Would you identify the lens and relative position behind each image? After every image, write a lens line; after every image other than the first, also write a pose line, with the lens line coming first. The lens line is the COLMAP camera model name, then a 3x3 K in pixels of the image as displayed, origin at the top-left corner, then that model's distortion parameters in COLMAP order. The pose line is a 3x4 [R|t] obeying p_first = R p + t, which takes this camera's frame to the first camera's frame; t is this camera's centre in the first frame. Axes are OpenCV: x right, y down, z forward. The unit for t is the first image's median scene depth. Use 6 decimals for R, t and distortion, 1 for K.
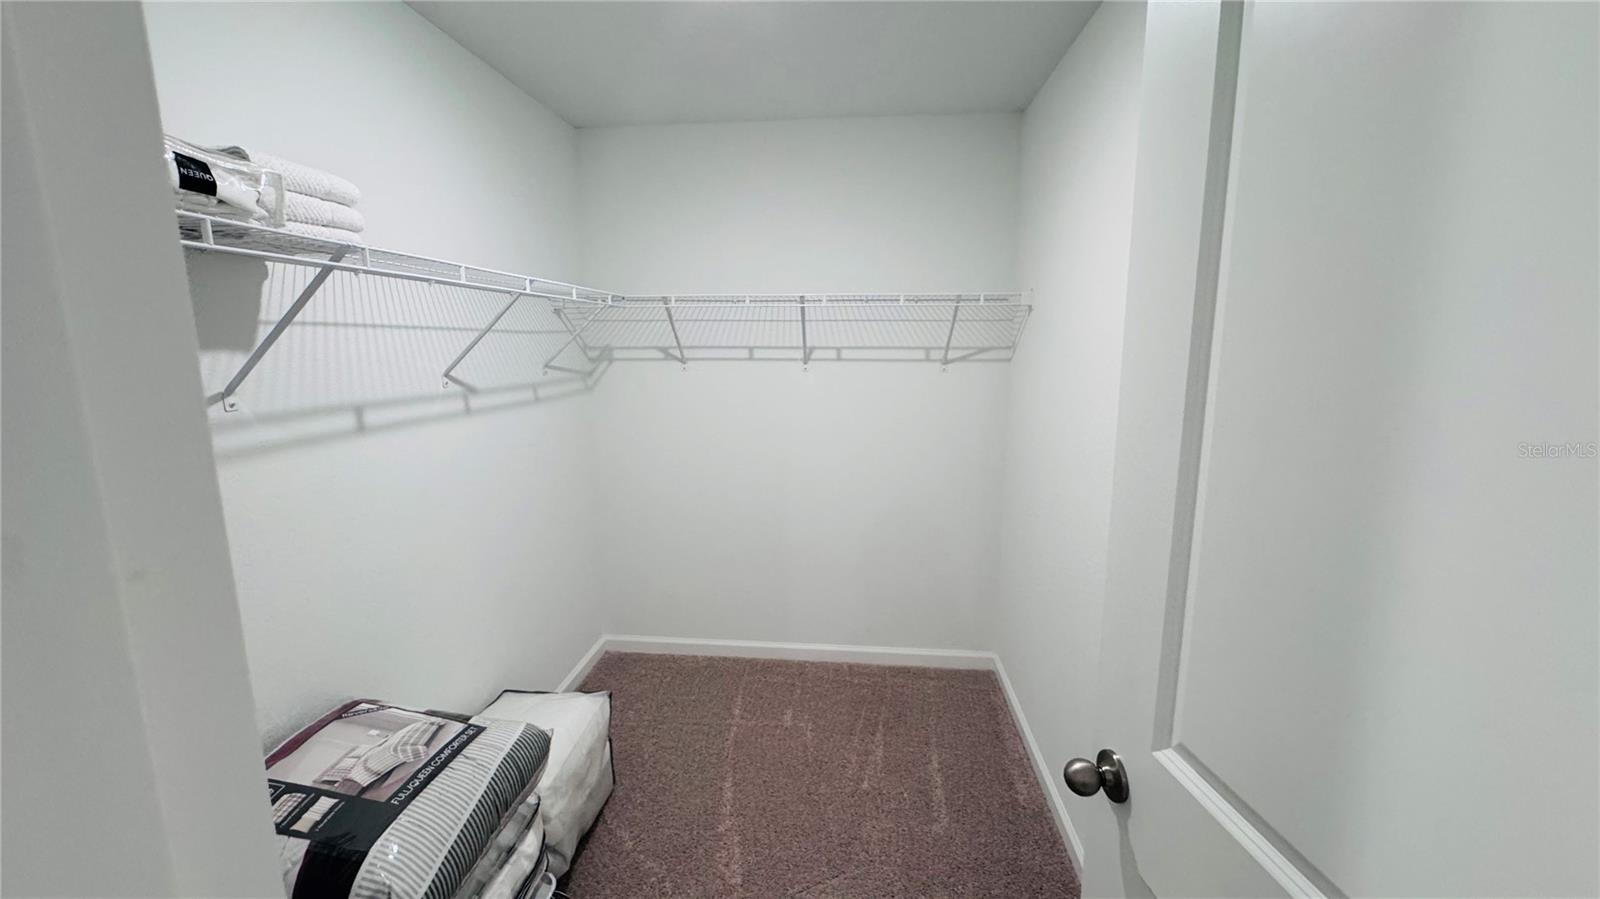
lens RADIAL K [[644.0, 0, 798.7], [0, 644.0, 447.1], [0, 0, 1]] dist [-0.002177, 0.000885]
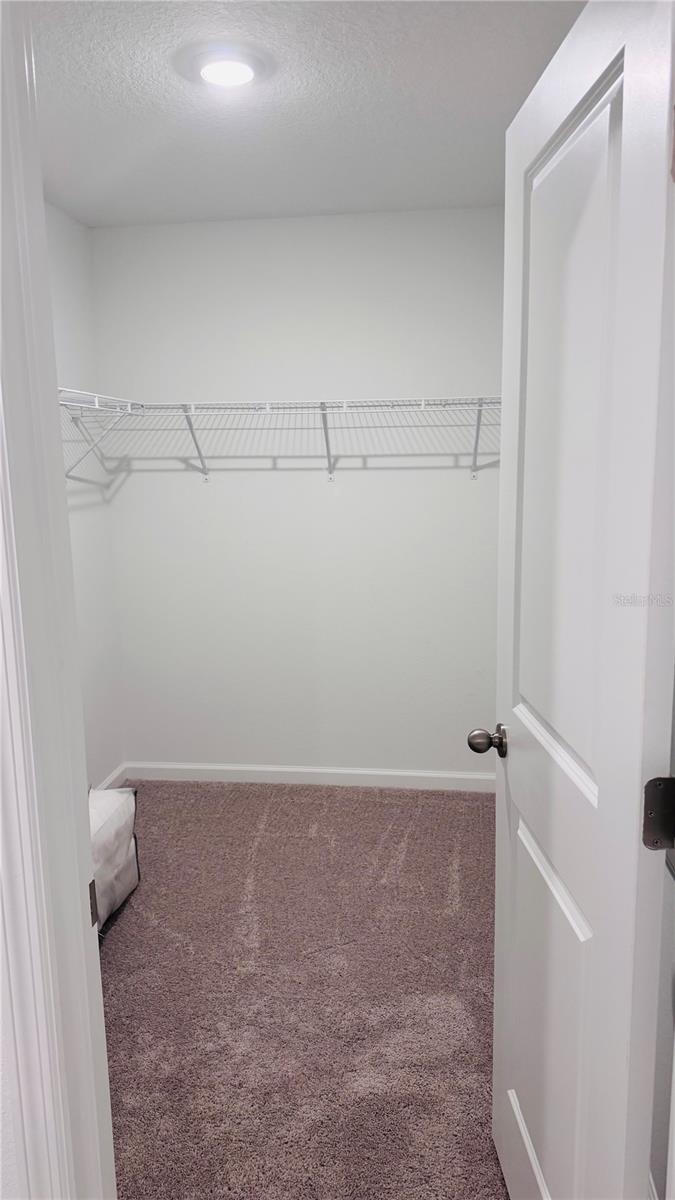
lens RADIAL K [[826.2, 0, 334.5], [0, 826.2, 608.0], [0, 0, 1]] dist [0.090823, -0.002987]
pose [[0.999542, -0.006887, -0.029468, 0.057571], [0.007328, 0.999862, 0.014898, 0.061293], [0.029361, -0.015107, 0.999455, -0.274638]]
